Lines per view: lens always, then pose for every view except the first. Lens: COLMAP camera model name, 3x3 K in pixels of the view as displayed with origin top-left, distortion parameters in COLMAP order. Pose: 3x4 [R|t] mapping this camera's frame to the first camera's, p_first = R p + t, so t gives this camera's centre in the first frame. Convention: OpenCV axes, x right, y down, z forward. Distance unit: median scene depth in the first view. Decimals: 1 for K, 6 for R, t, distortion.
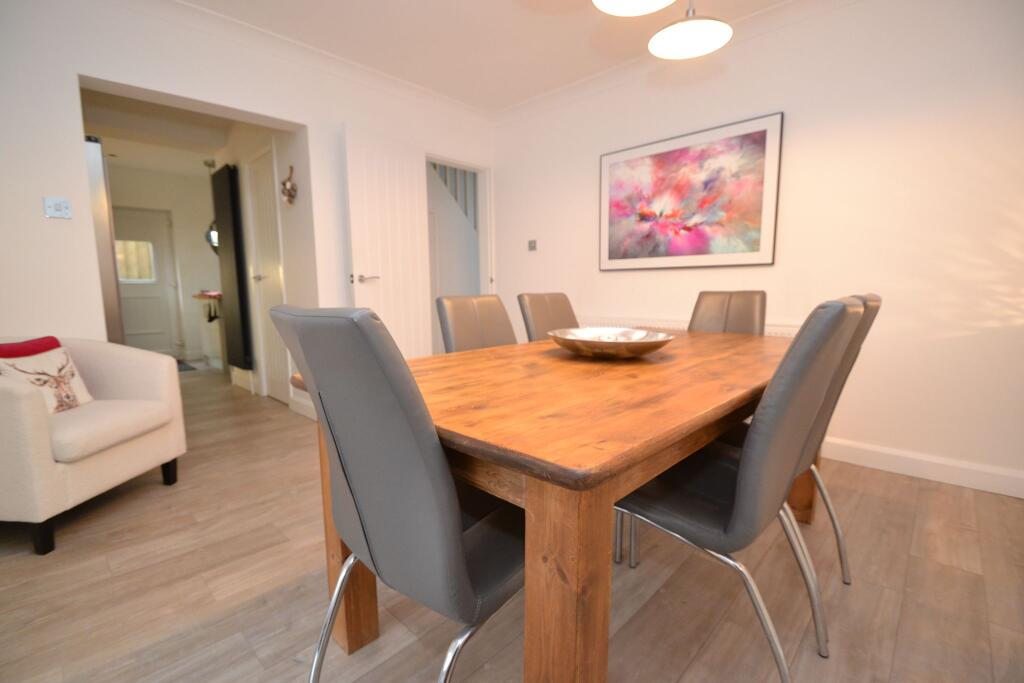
lens RADIAL K [[454.8, 0, 504.1], [0, 454.8, 345.0], [0, 0, 1]] dist [0.016202, -0.018138]
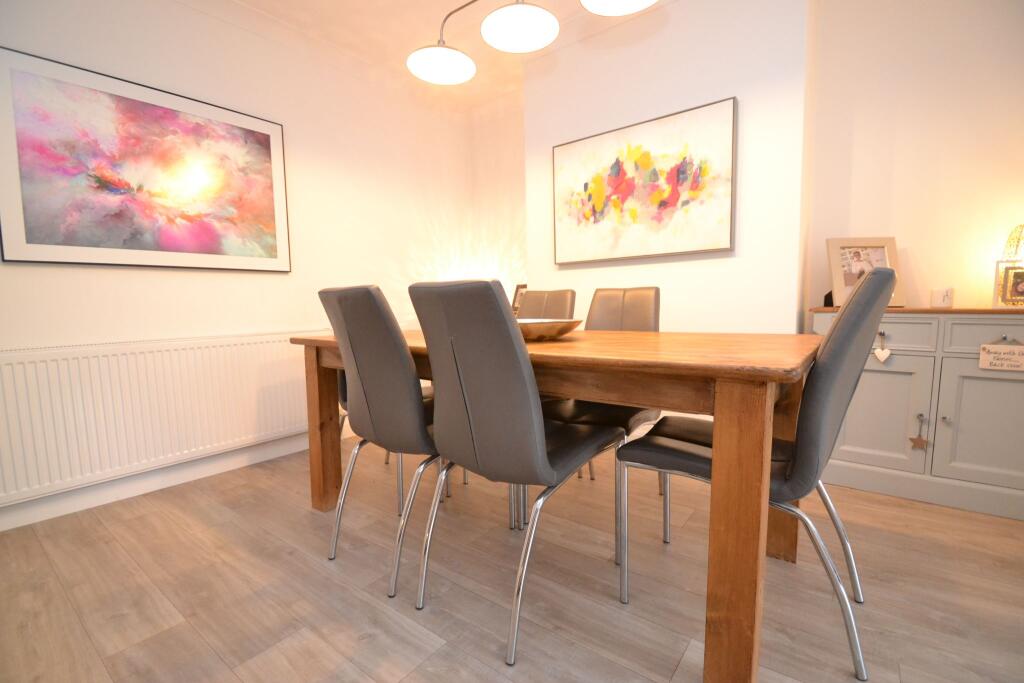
lens RADIAL K [[454.8, 0, 504.1], [0, 454.8, 345.0], [0, 0, 1]] dist [0.016202, -0.018138]
pose [[-0.110639, -0.079107, 0.990707, -0.447386], [0.150373, 0.984019, 0.095366, -0.039740], [-0.982419, 0.159527, -0.096976, 0.607264]]
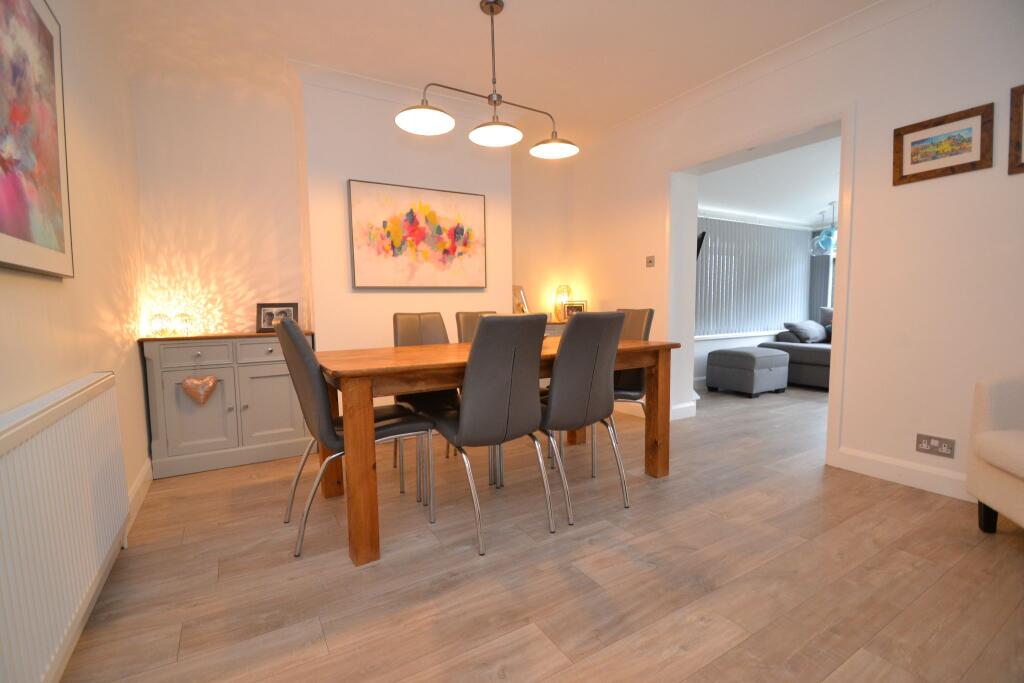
lens RADIAL K [[454.8, 0, 504.1], [0, 454.8, 345.0], [0, 0, 1]] dist [0.016202, -0.018138]
pose [[-0.964396, -0.000275, 0.264461, -0.091106], [0.056752, 0.976488, 0.207968, -0.170334], [-0.258300, 0.215572, -0.941706, 1.315550]]
